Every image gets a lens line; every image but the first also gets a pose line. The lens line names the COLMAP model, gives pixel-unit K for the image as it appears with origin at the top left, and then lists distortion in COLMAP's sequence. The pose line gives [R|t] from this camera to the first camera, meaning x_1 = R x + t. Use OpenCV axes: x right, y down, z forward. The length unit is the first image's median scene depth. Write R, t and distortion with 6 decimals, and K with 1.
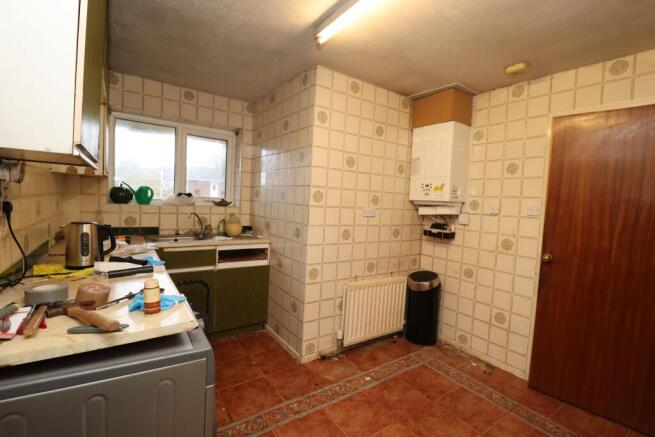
lens RADIAL K [[304.0, 0, 332.8], [0, 304.0, 216.1], [0, 0, 1]] dist [-0.002715, -0.001011]
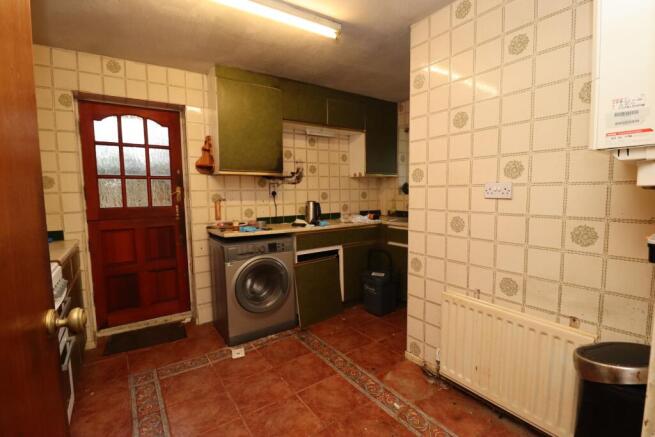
lens RADIAL K [[304.0, 0, 332.3], [0, 304.0, 216.3], [0, 0, 1]] dist [-0.002715, -0.001011]
pose [[-0.012195, 0.030763, -0.999452, 0.844103], [-0.040245, 0.998702, 0.031231, 0.035953], [0.999115, 0.040603, -0.010942, 0.796919]]
